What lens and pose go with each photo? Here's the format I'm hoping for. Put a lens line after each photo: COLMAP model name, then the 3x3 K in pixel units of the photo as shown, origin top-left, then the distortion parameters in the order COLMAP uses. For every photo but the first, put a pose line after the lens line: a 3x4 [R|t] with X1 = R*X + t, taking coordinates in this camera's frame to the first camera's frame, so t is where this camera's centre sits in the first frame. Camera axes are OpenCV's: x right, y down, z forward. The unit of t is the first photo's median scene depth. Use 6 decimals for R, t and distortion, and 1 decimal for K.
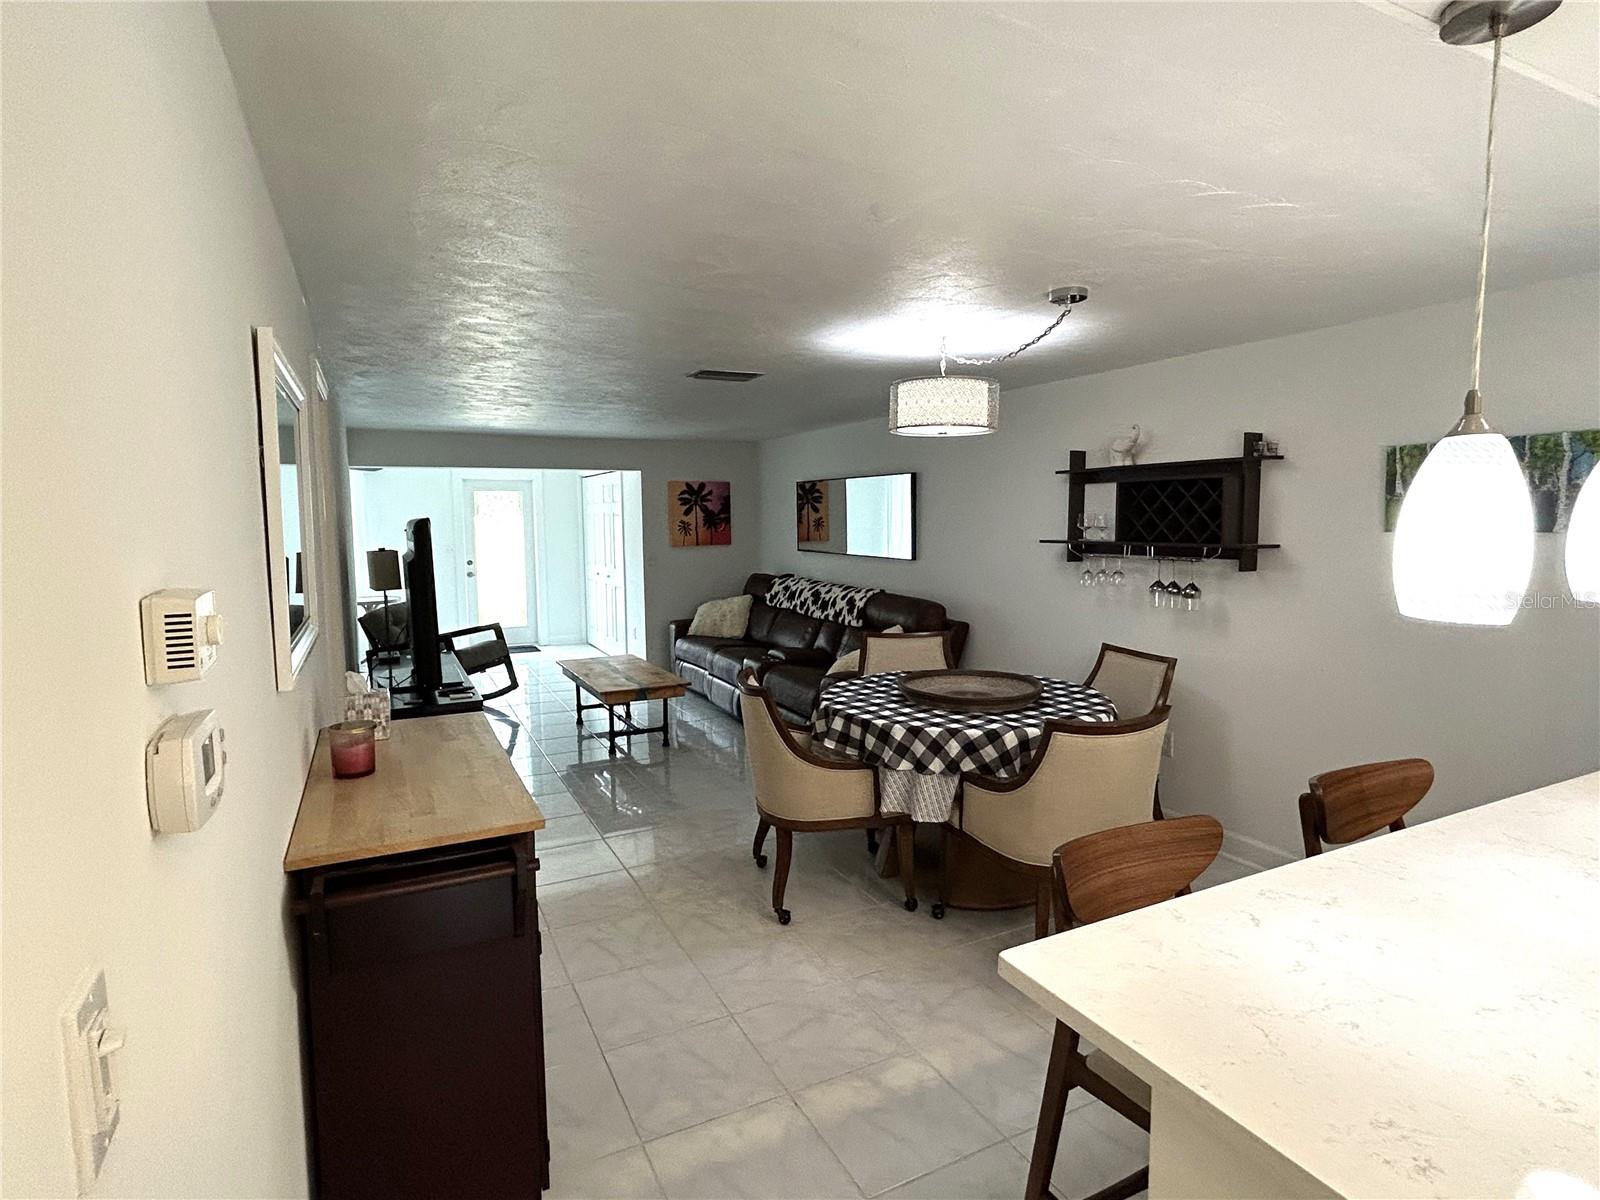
lens RADIAL K [[839.1, 0, 810.1], [0, 839.1, 604.6], [0, 0, 1]] dist [0.003027, 0.002356]
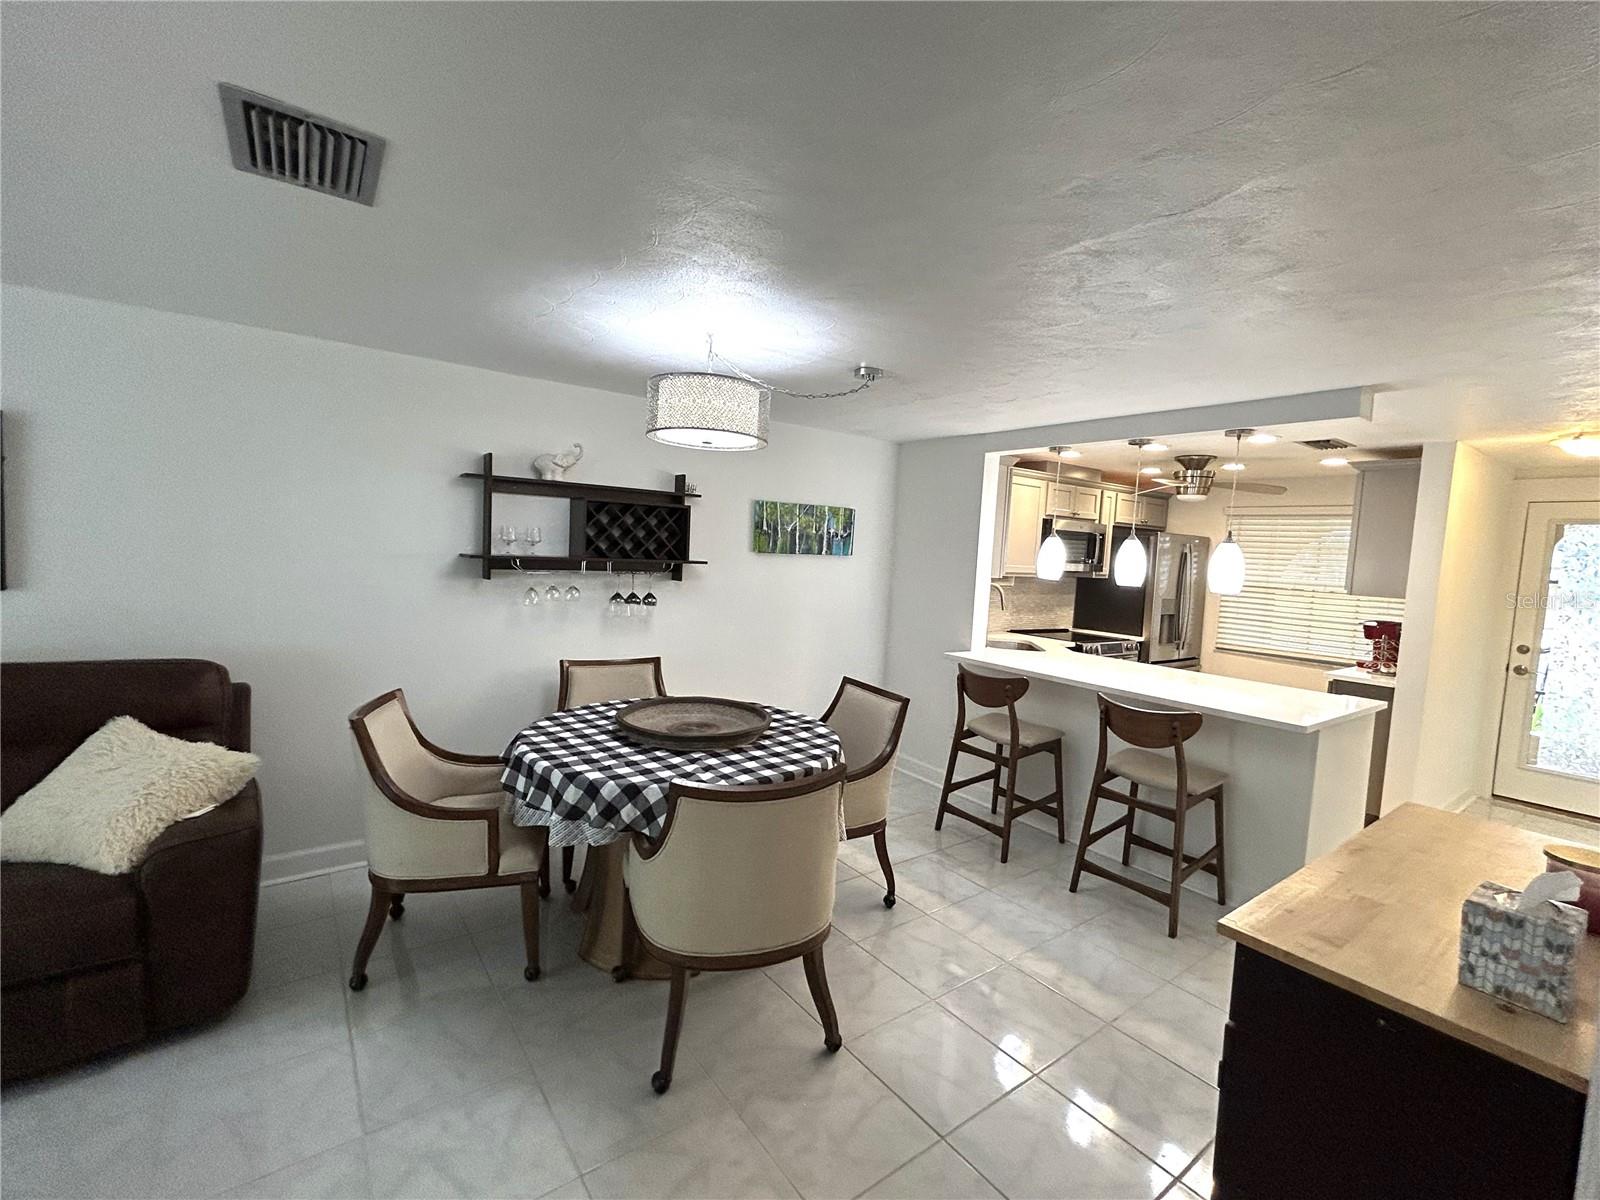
lens RADIAL K [[694.1, 0, 816.5], [0, 694.1, 593.4], [0, 0, 1]] dist [0.002221, 0.000212]
pose [[-0.166916, -0.071782, 0.983355, -0.751136], [0.051696, 0.995337, 0.081431, -0.126567], [-0.984615, 0.064427, -0.162426, 1.265264]]
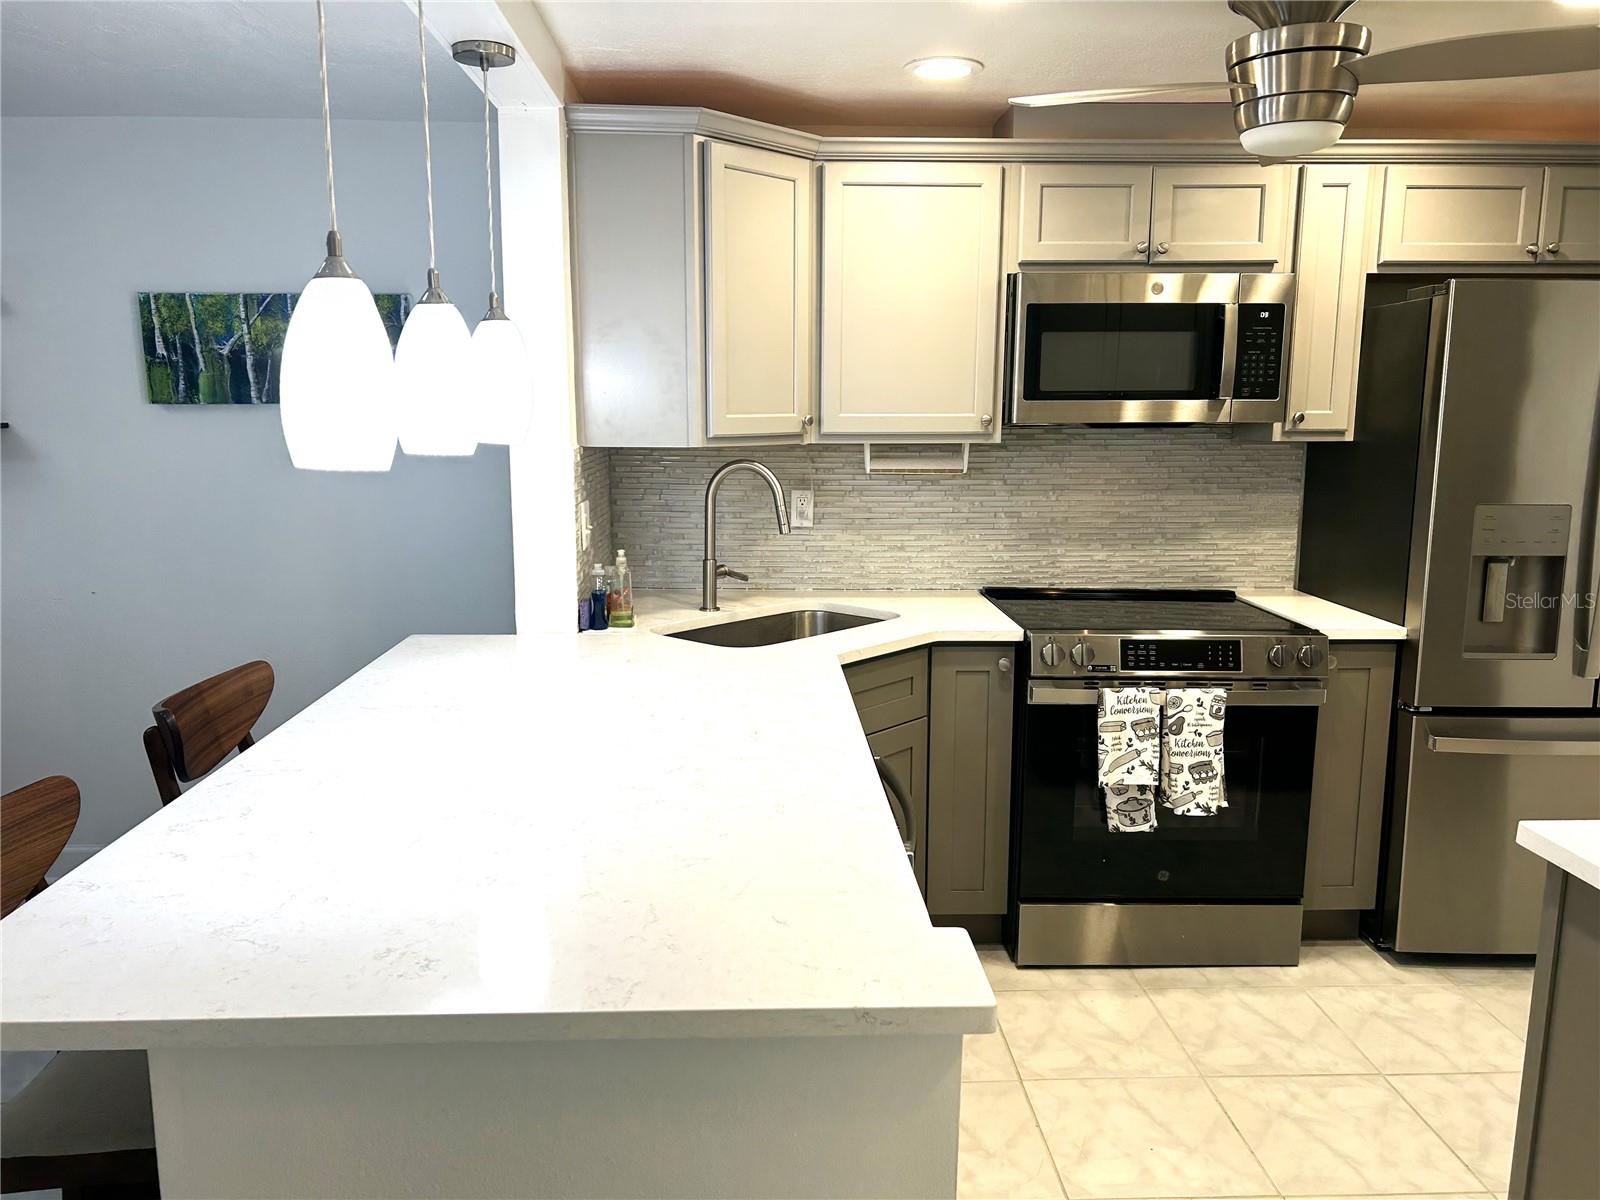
lens RADIAL K [[1205.8, 0, 794.1], [0, 1205.8, 600.6], [0, 0, 1]] dist [0.058622, -0.066650]
pose [[0.424132, -0.140592, 0.894621, -0.123400], [0.088015, 0.989598, 0.113791, 0.022271], [-0.901313, 0.030478, 0.432094, -0.033725]]
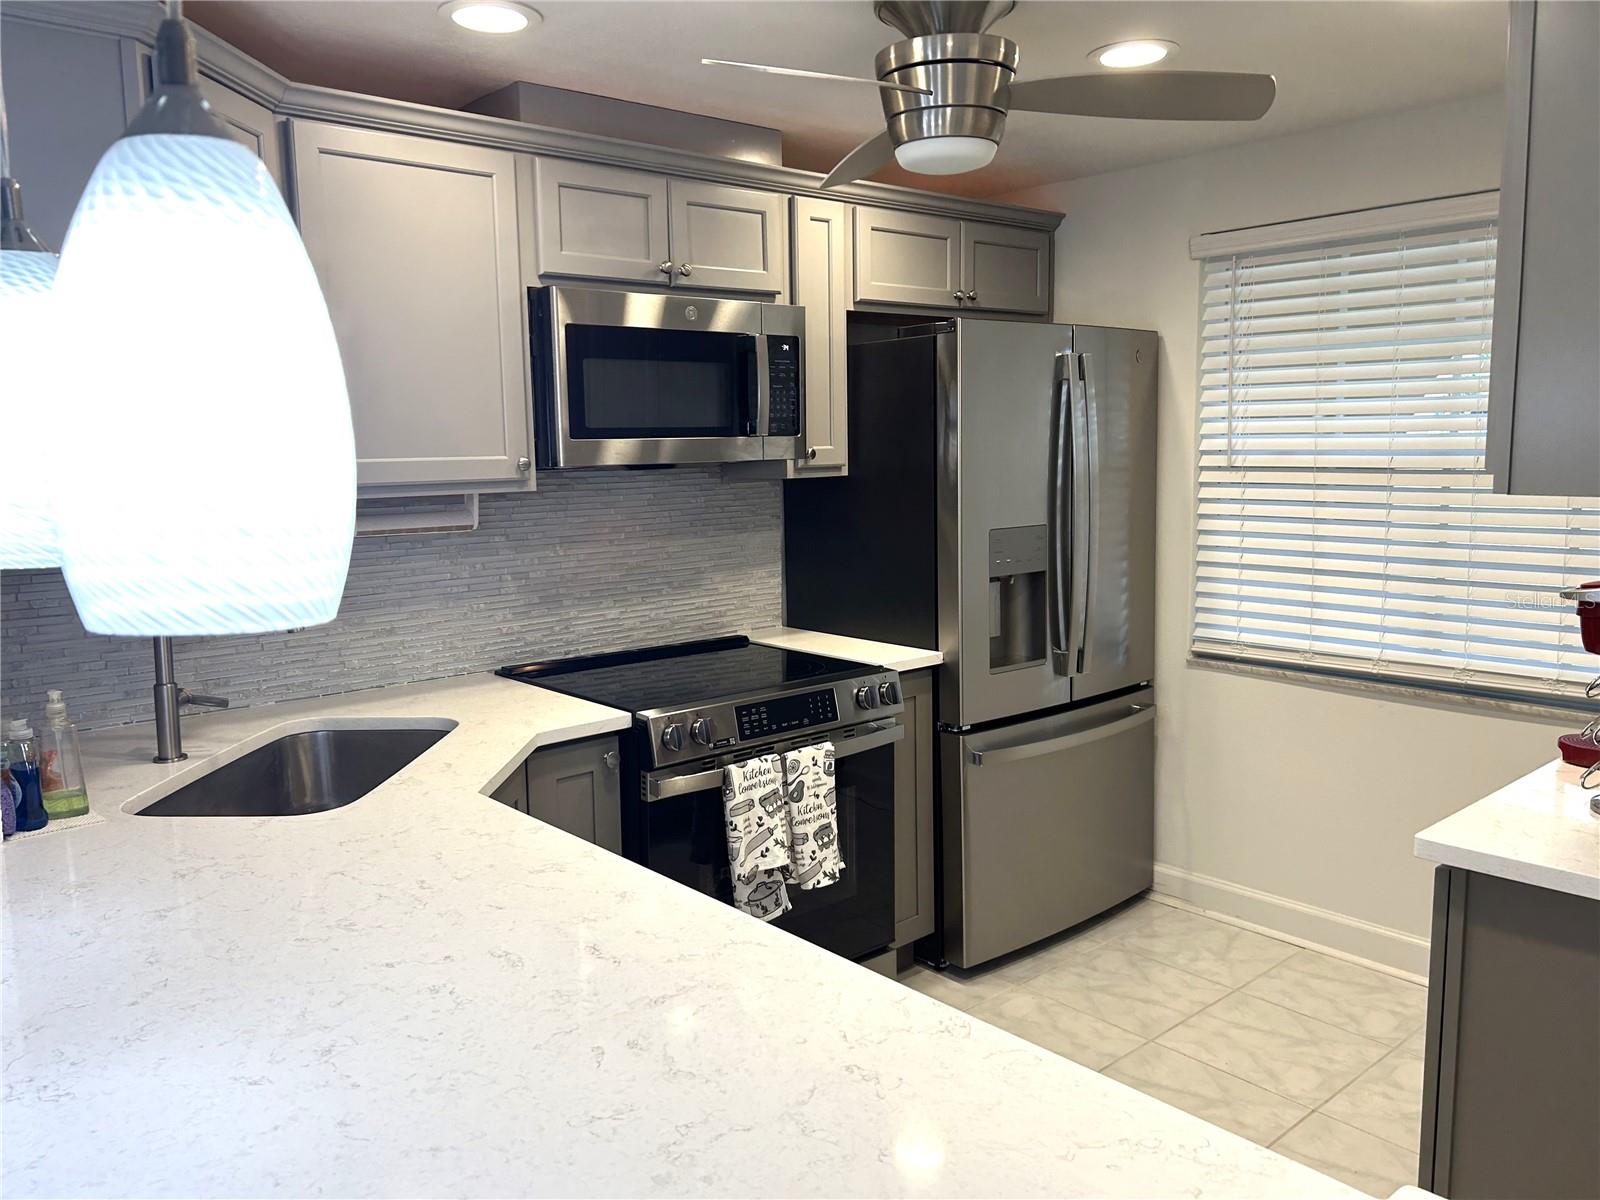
lens RADIAL K [[1205.8, 0, 792.0], [0, 1205.8, 586.5], [0, 0, 1]] dist [0.058622, -0.066650]
pose [[-0.237811, -0.108547, 0.965227, 0.057527], [0.119921, 0.982852, 0.140075, -0.015981], [-0.963880, 0.149063, -0.220715, 0.337826]]
